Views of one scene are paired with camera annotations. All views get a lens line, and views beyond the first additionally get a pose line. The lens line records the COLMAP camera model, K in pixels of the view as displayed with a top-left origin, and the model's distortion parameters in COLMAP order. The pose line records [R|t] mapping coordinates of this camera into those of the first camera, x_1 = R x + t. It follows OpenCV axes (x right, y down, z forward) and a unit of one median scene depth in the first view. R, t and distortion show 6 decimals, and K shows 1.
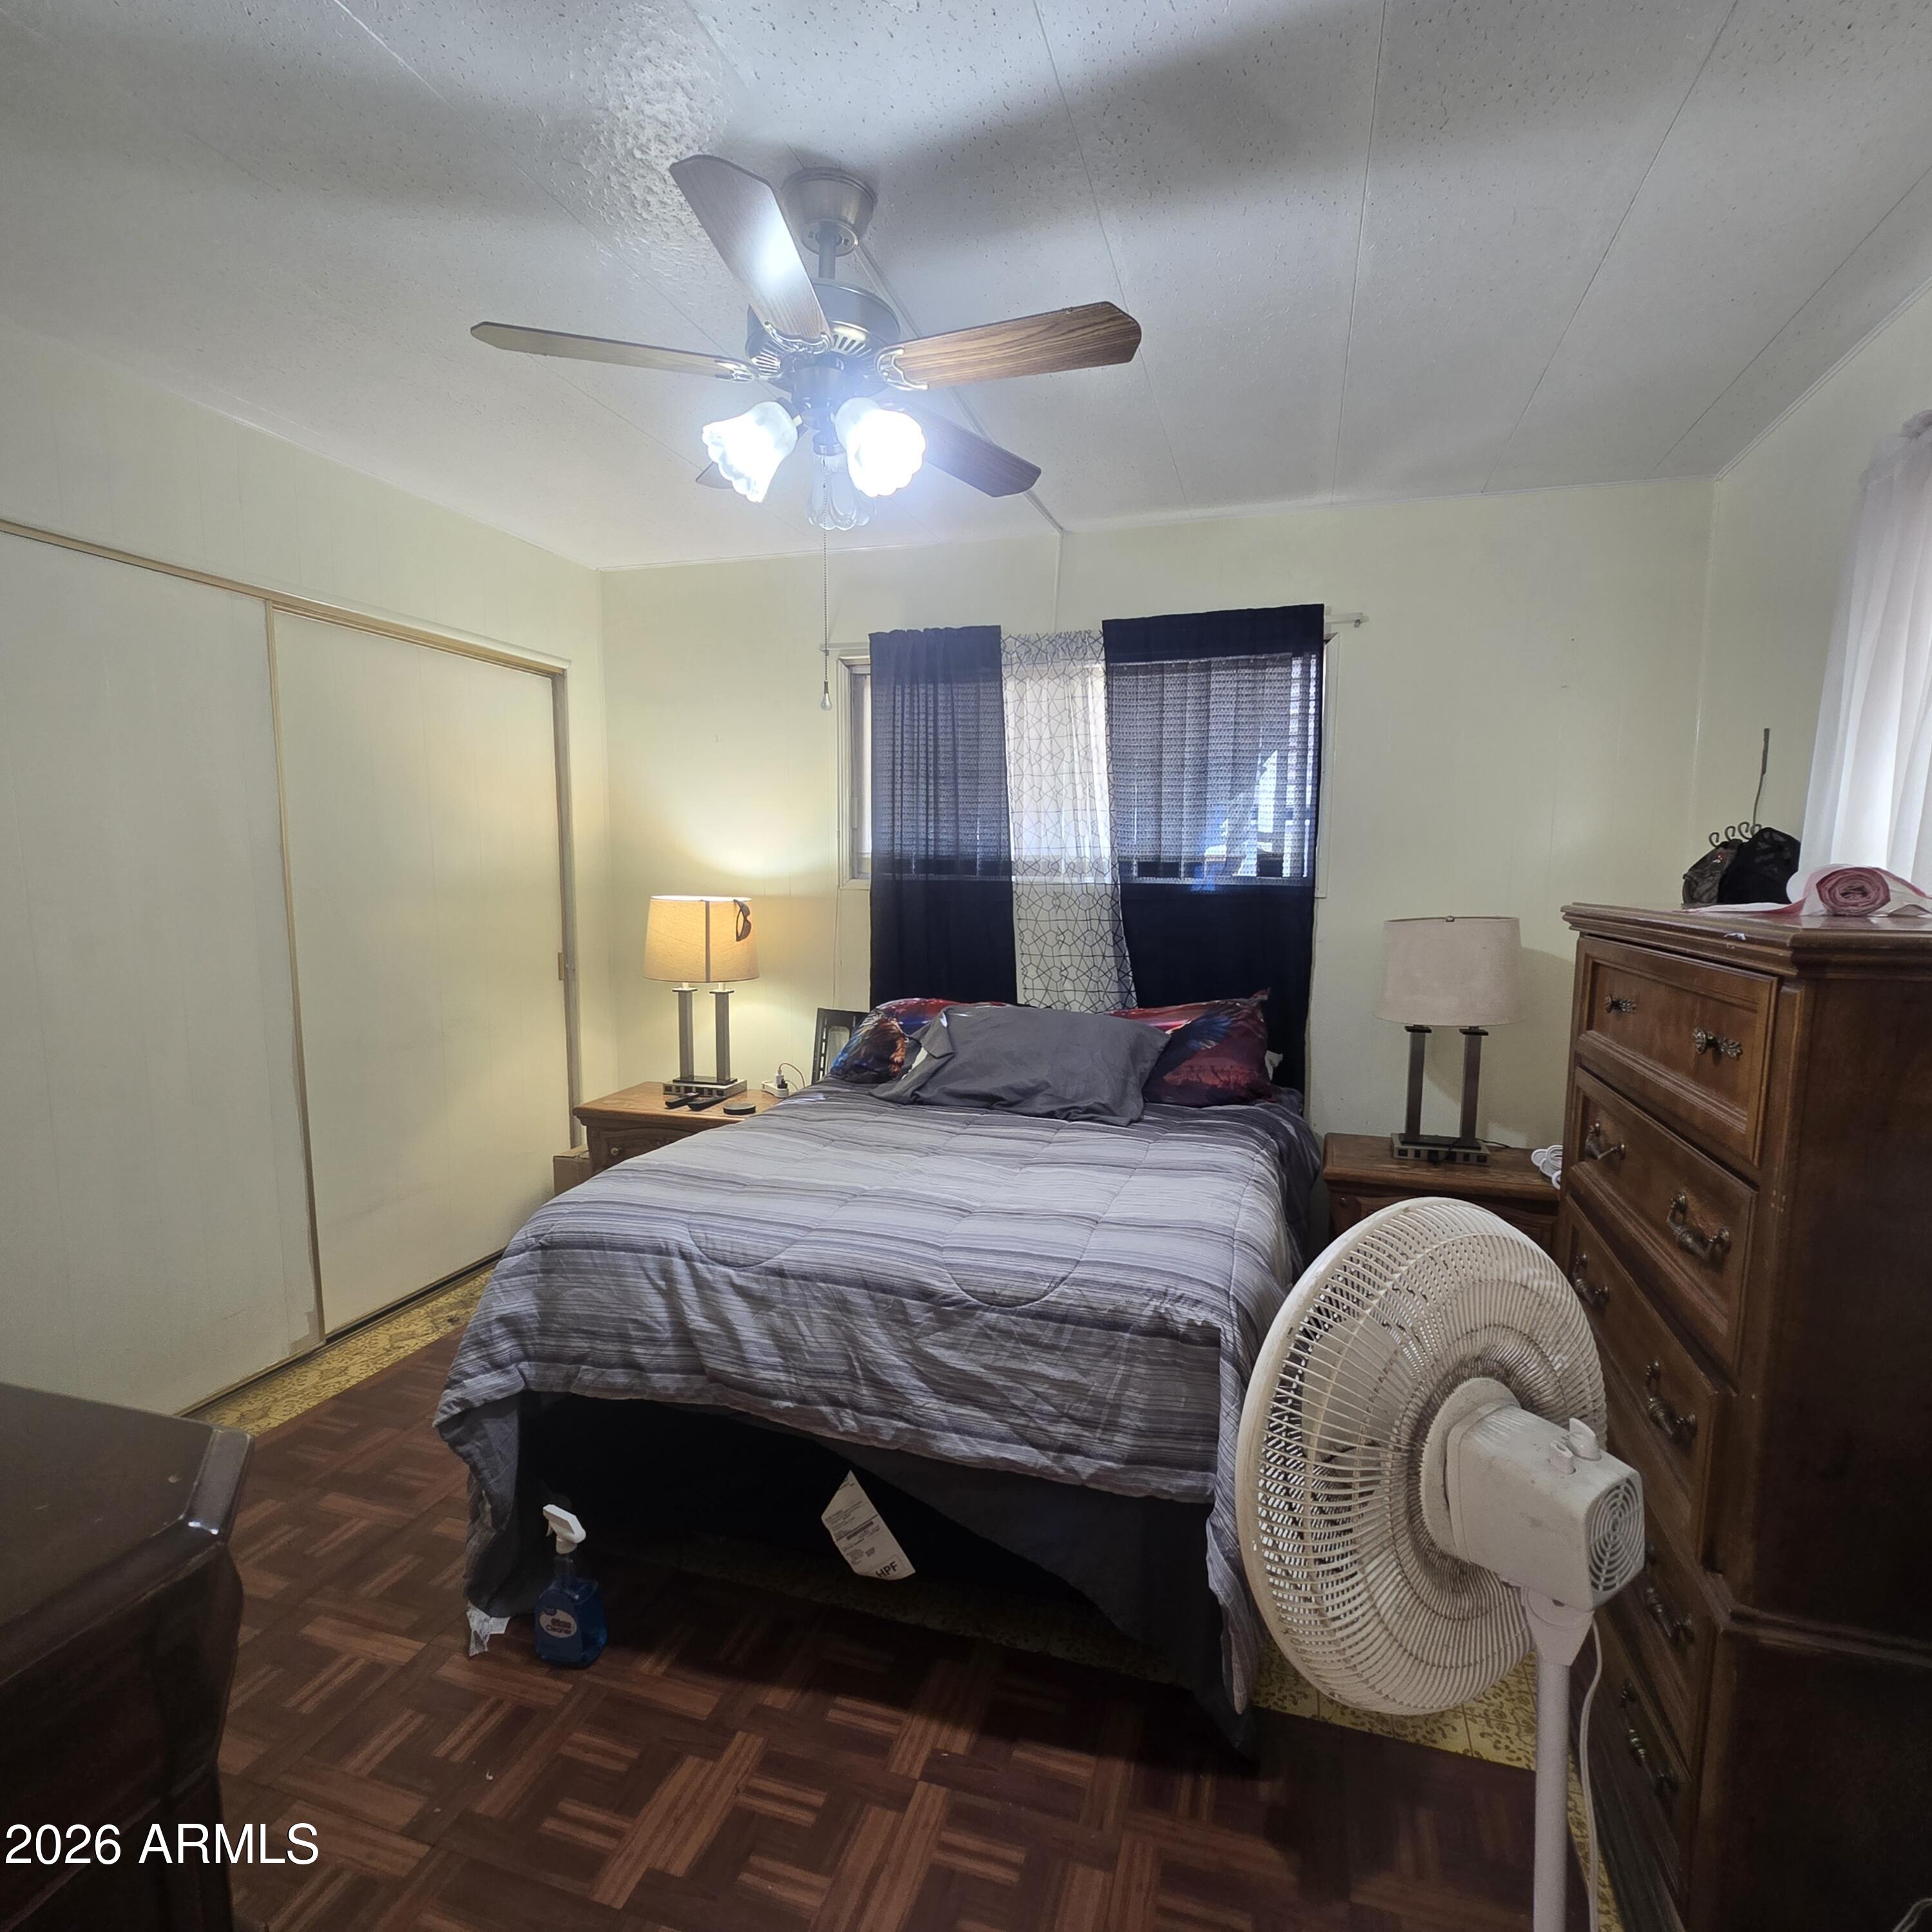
lens RADIAL K [[1044.4, 0, 968.6], [0, 1044.4, 991.6], [0, 0, 1]] dist [-0.001416, -0.001914]
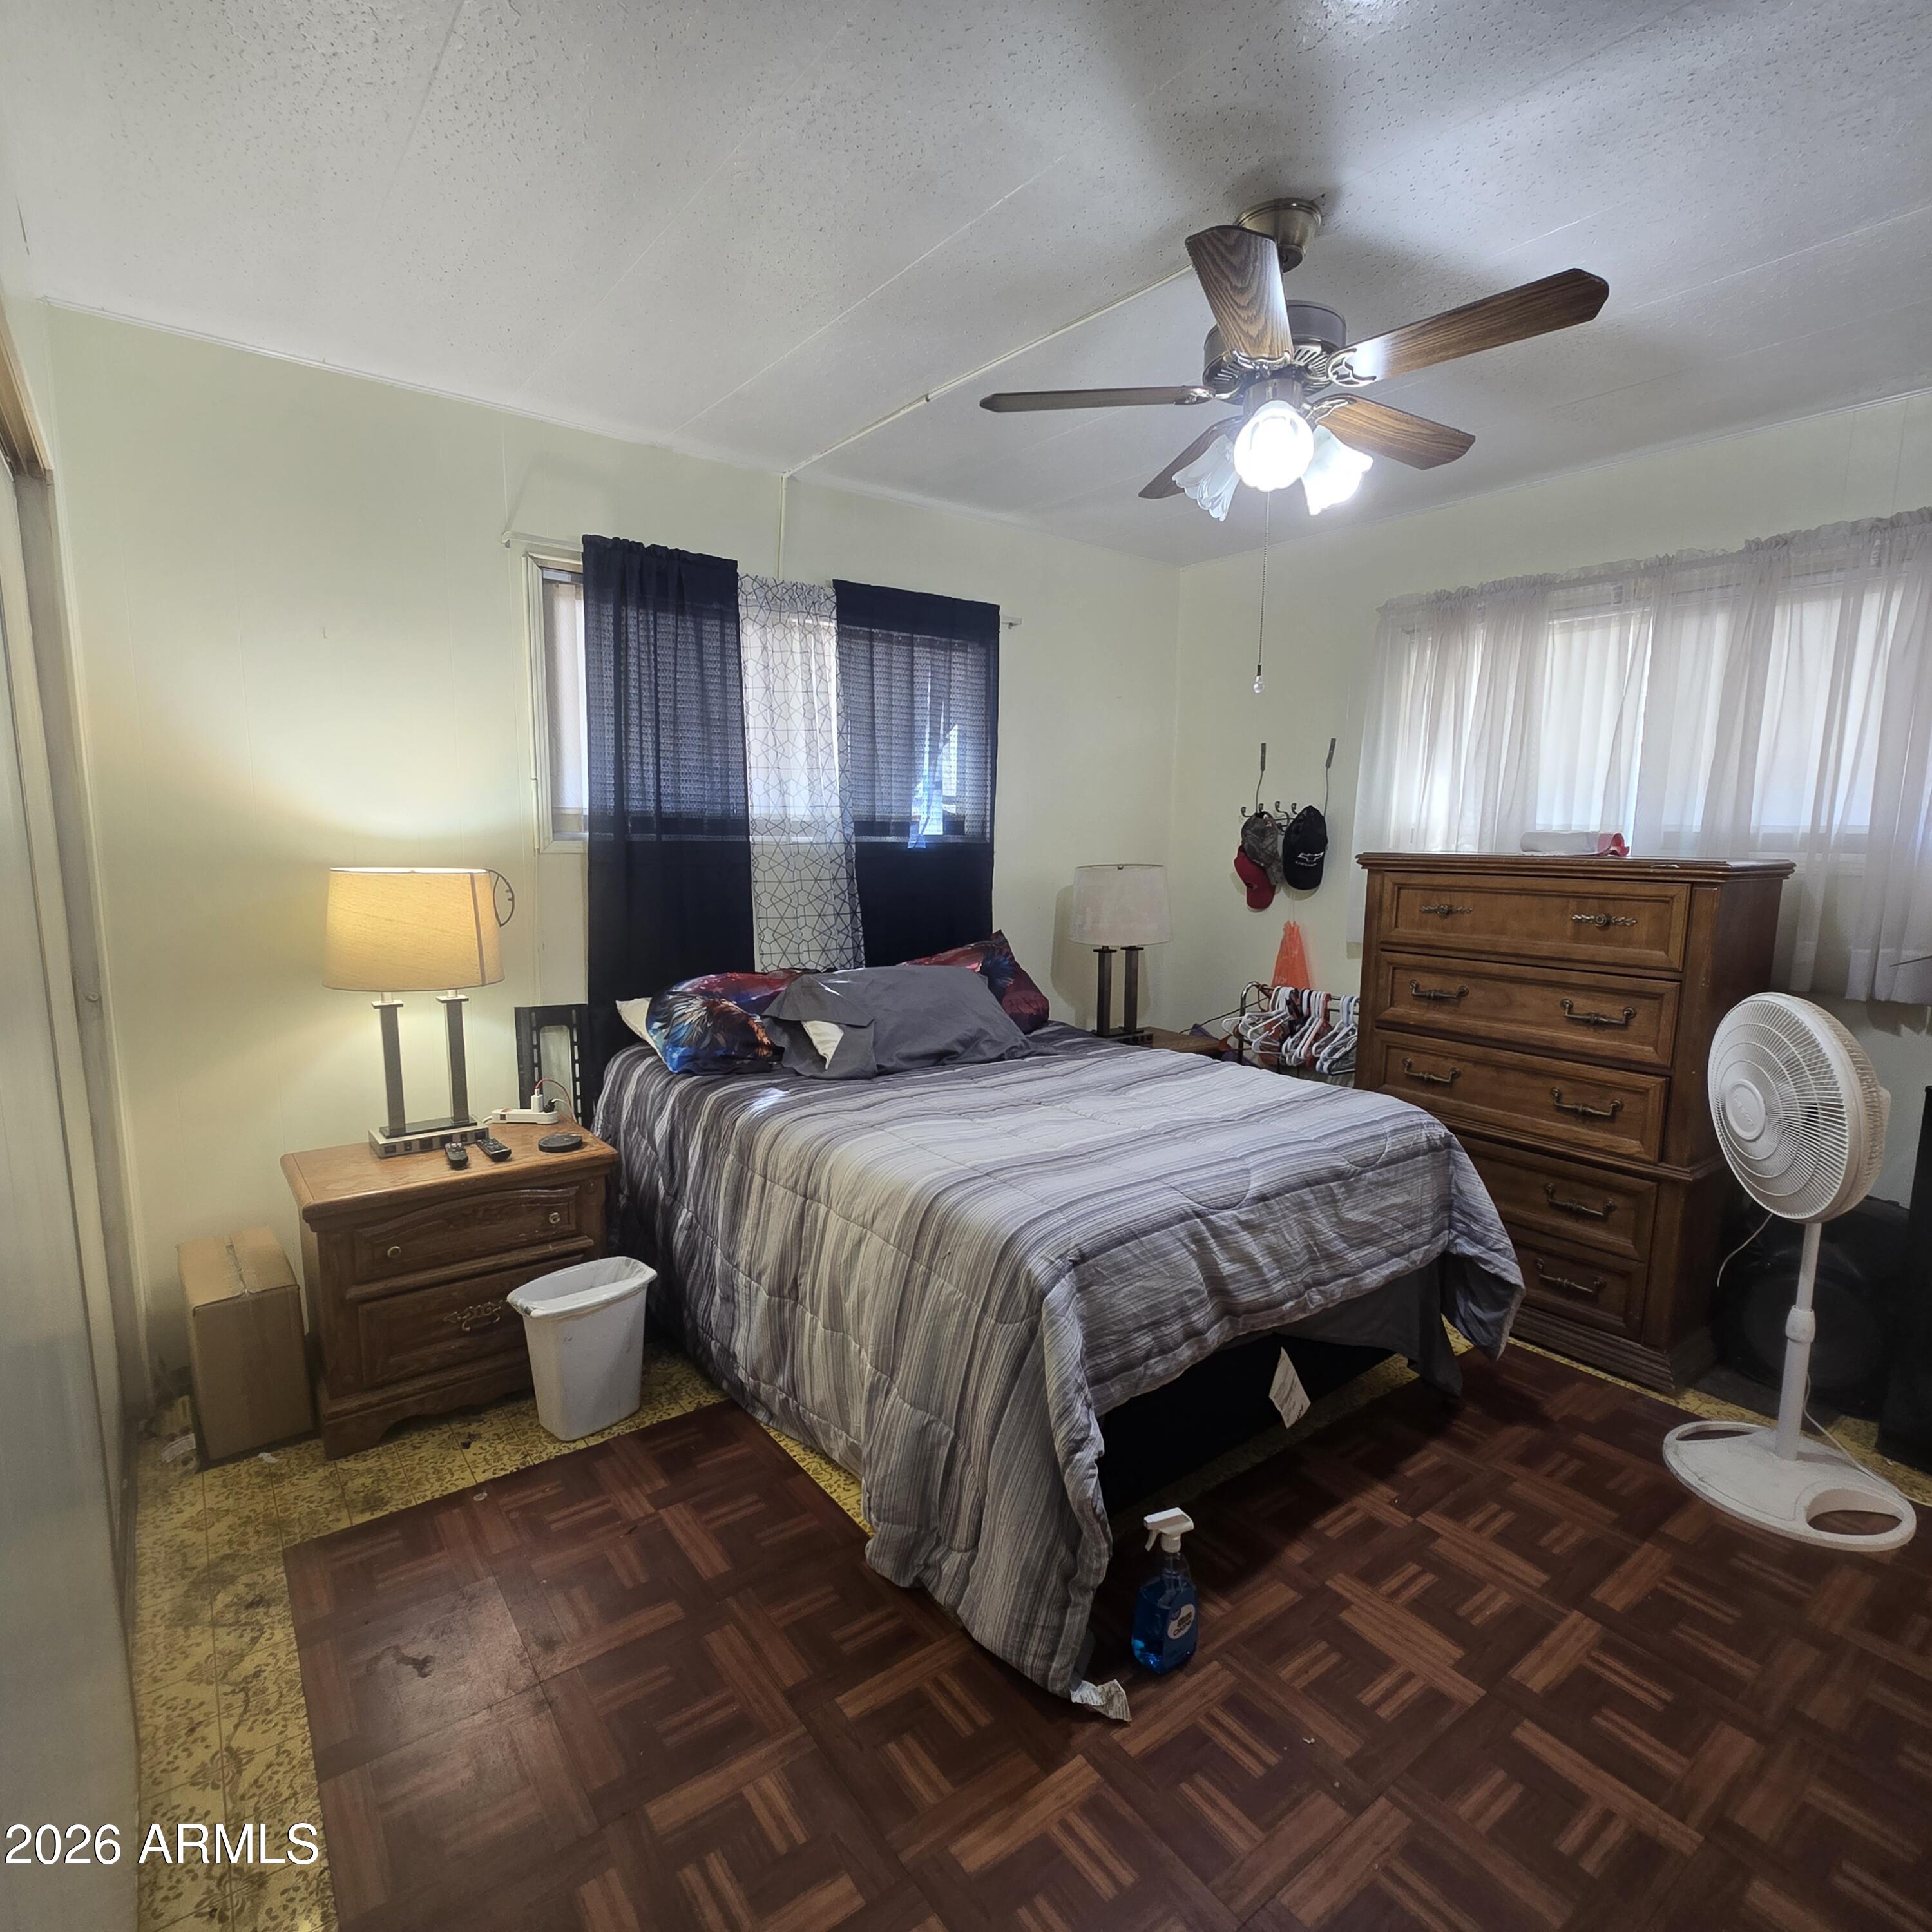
lens RADIAL K [[1044.4, 0, 968.6], [0, 1044.4, 991.6], [0, 0, 1]] dist [-0.001416, -0.001914]
pose [[0.590602, -0.124903, 0.797238, -0.787264], [0.089455, 0.991993, 0.089146, -0.049253], [-0.801989, 0.018667, 0.597047, 0.372826]]
